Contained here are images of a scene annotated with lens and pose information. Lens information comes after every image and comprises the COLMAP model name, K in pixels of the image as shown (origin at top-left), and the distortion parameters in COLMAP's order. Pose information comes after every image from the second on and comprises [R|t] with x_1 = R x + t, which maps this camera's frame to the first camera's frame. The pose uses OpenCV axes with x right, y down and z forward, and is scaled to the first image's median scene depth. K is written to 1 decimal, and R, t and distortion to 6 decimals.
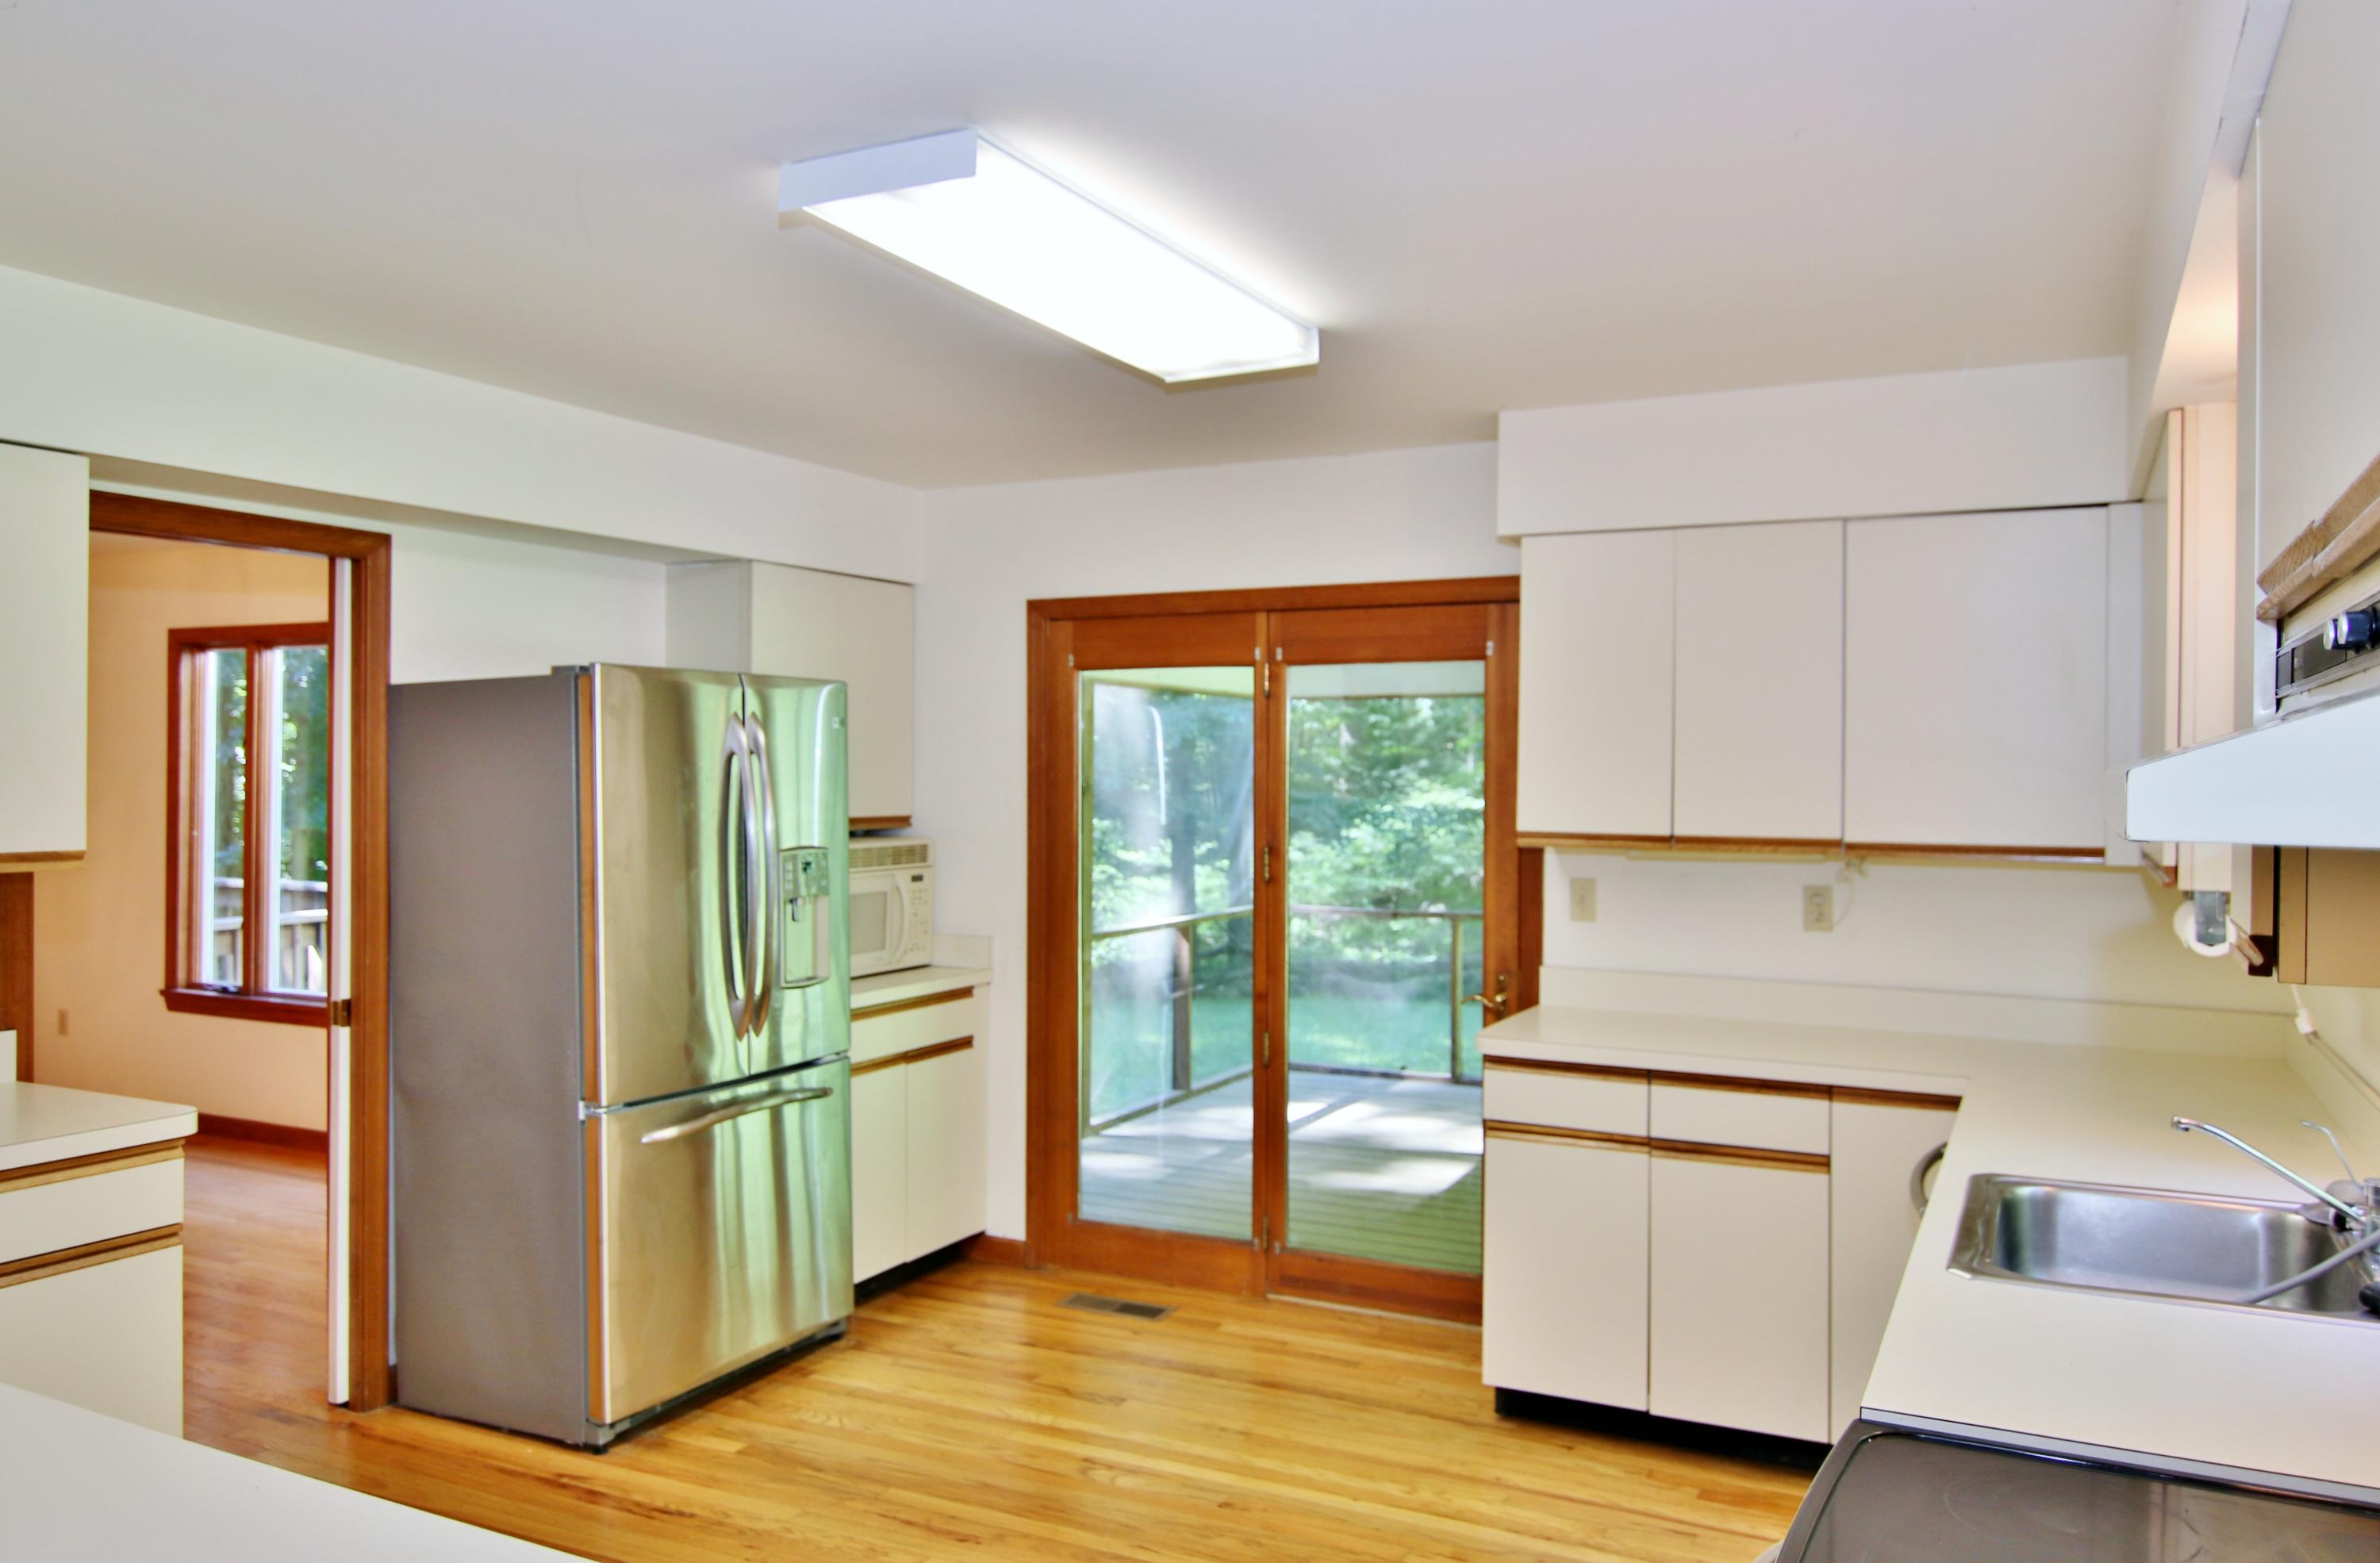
lens RADIAL K [[1784.5, 0, 1169.1], [0, 1784.5, 756.4], [0, 0, 1]] dist [0.012561, -0.005094]
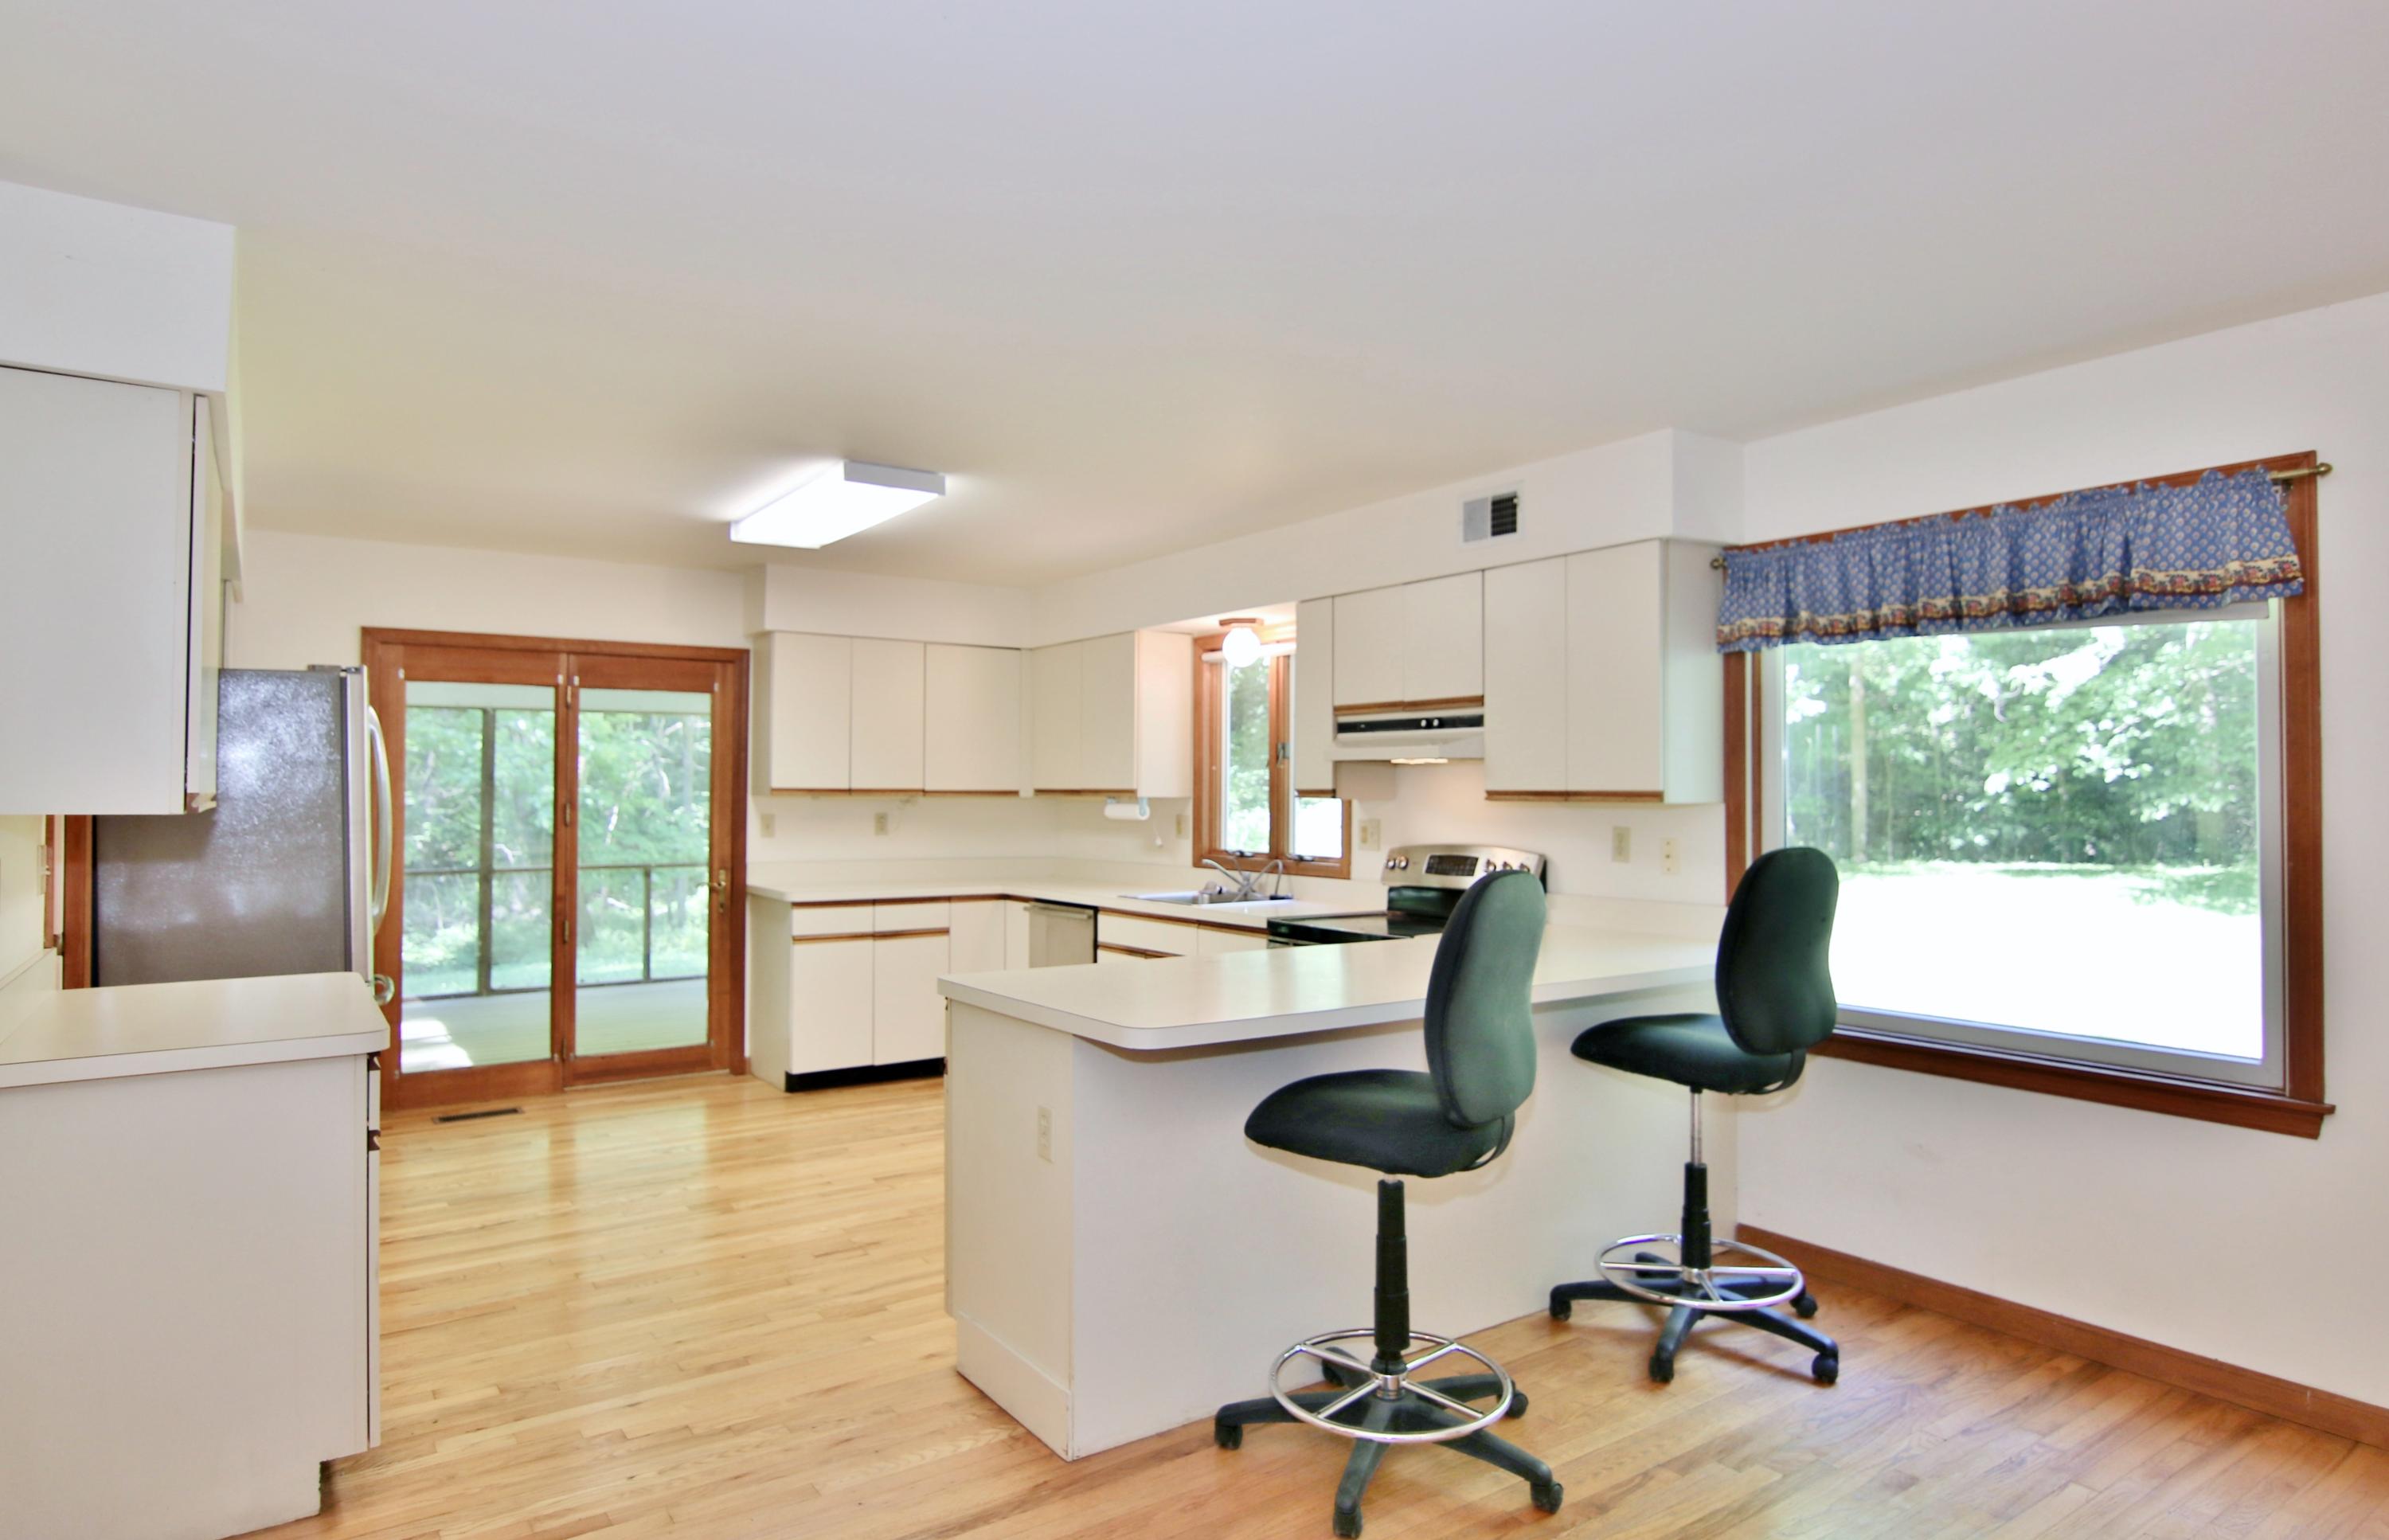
lens RADIAL K [[1418.2, 0, 1188.2], [0, 1418.2, 773.6], [0, 0, 1]] dist [0.013538, 0.001042]
pose [[0.461655, 0.007996, 0.887024, -0.855058], [-0.003357, 0.999968, -0.007267, 0.034214], [-0.887053, 0.000377, 0.461667, -0.067296]]
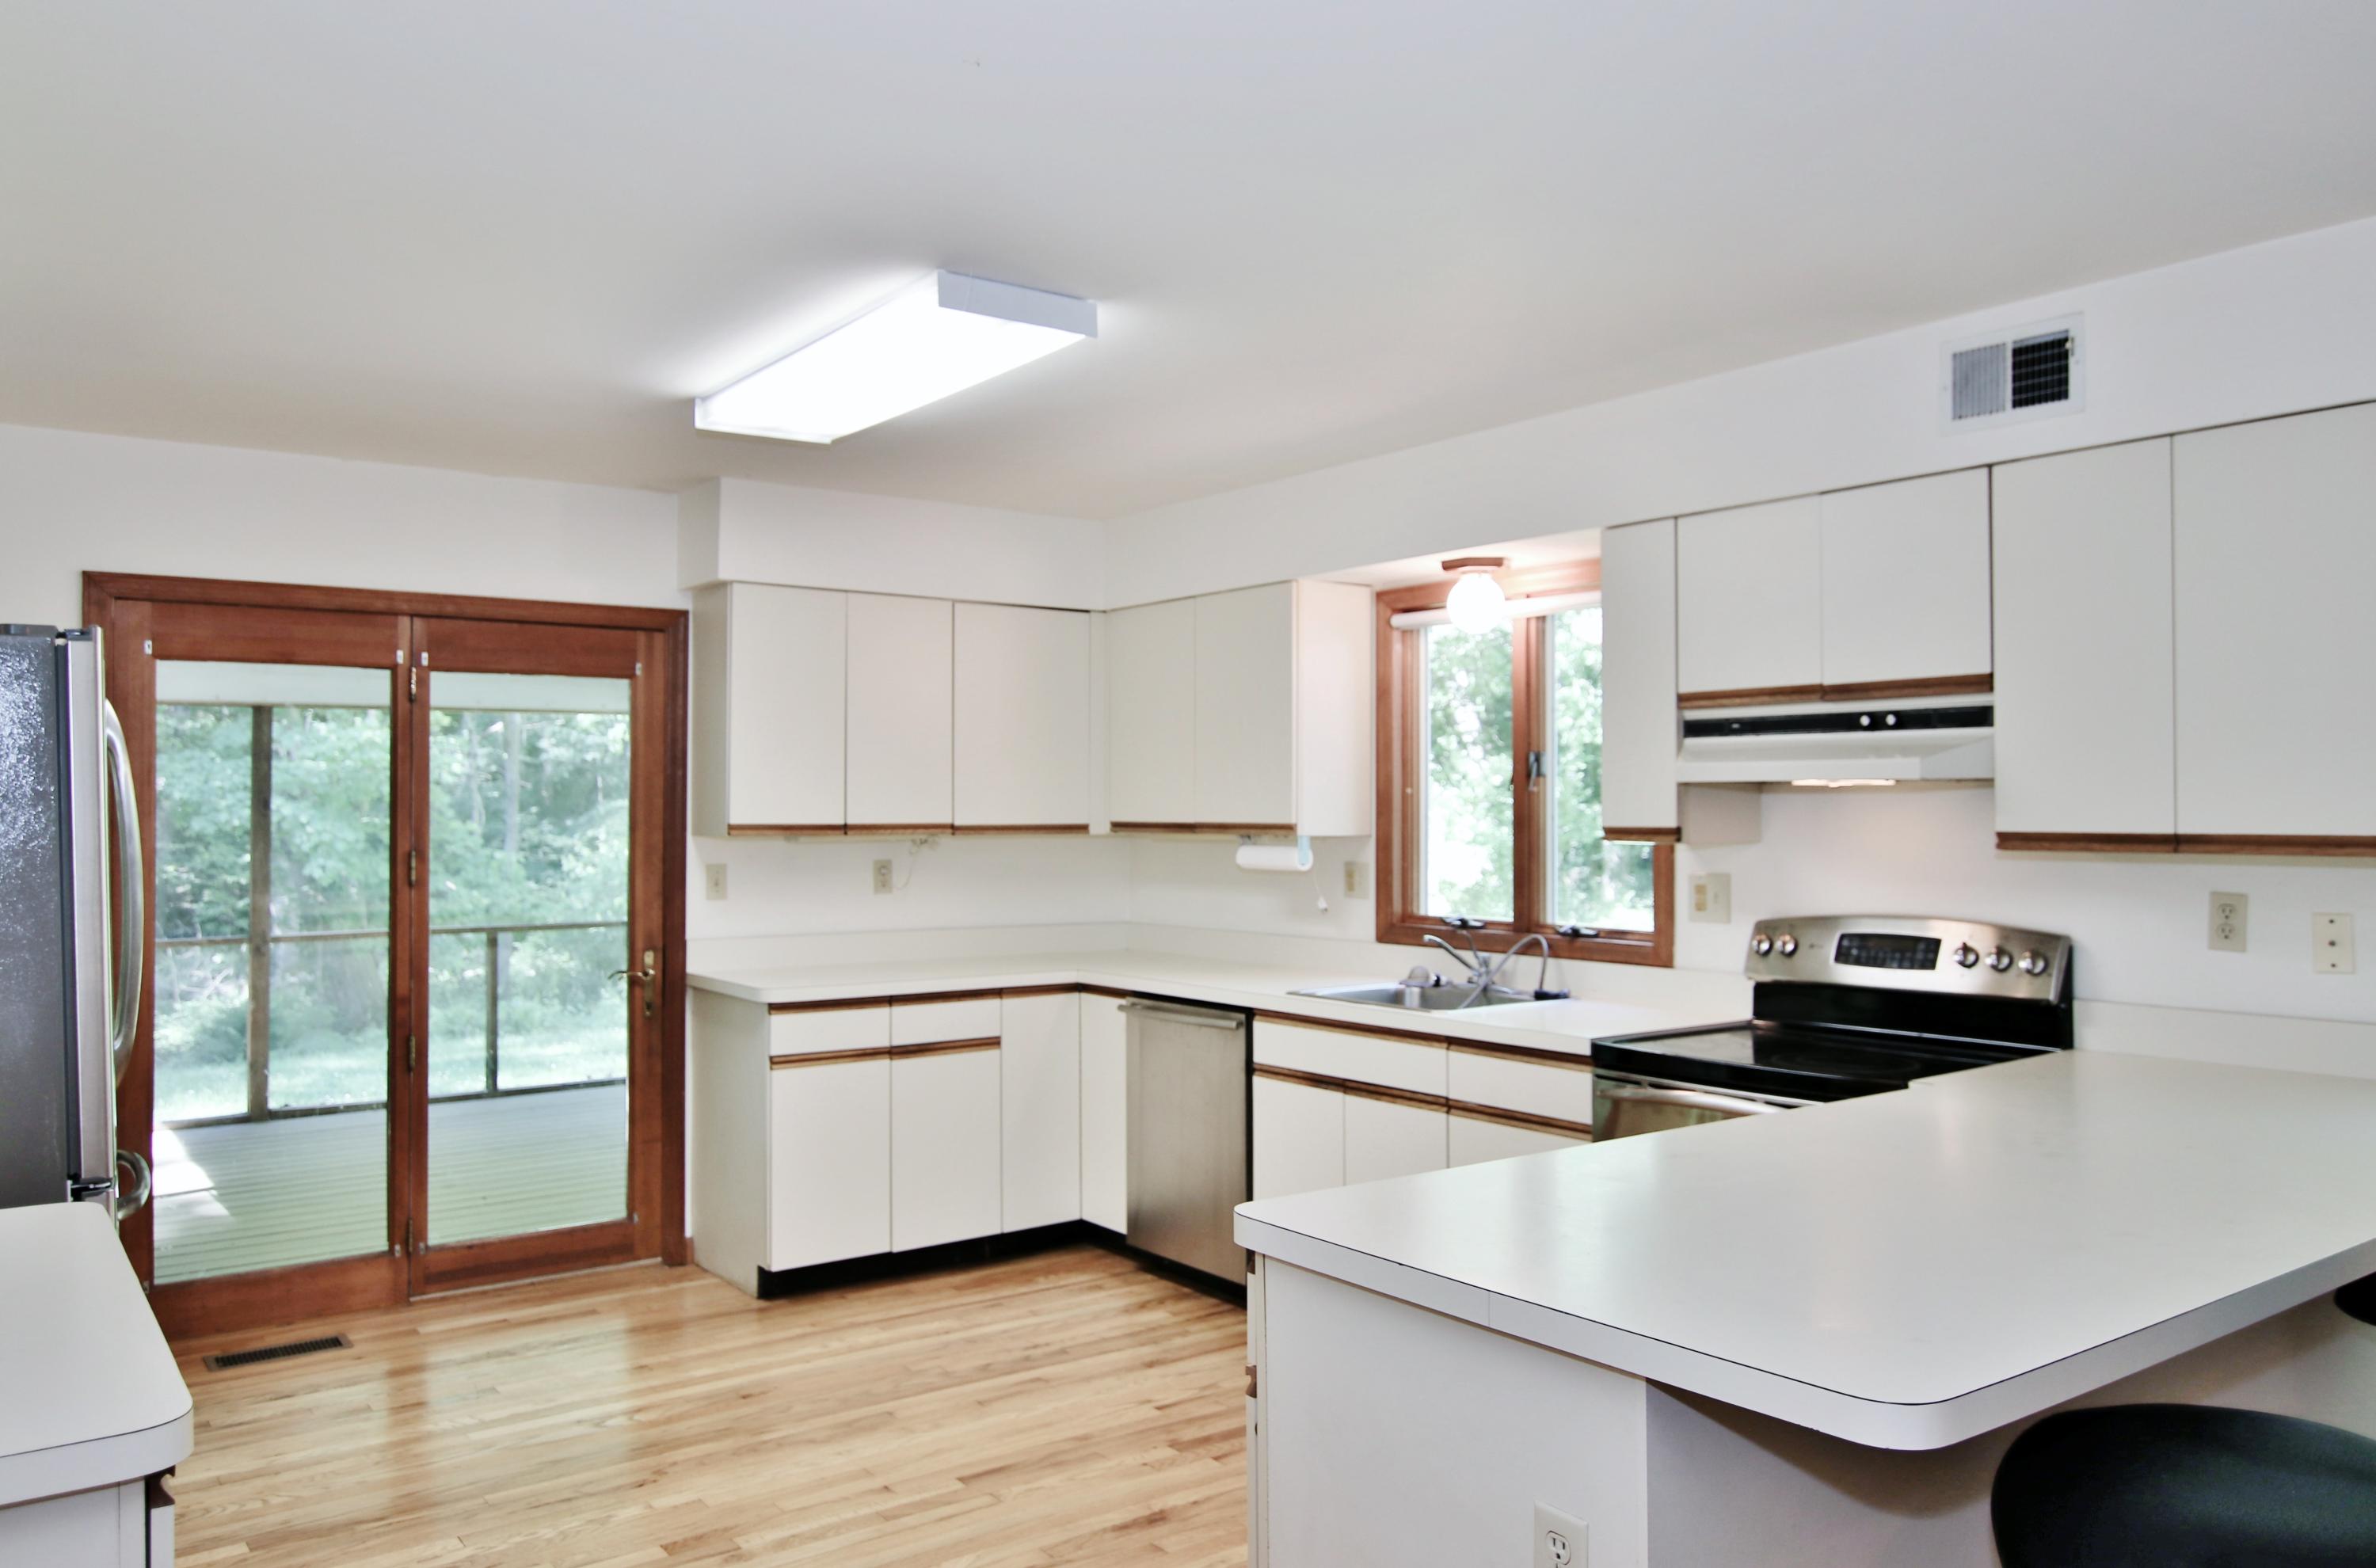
lens RADIAL K [[1781.3, 0, 1183.7], [0, 1781.3, 794.4], [0, 0, 1]] dist [0.012561, -0.005094]
pose [[0.431394, 0.001263, 0.902163, -0.703962], [0.001559, 0.999996, -0.002146, 0.023257], [-0.902162, 0.002332, 0.431391, 0.189330]]
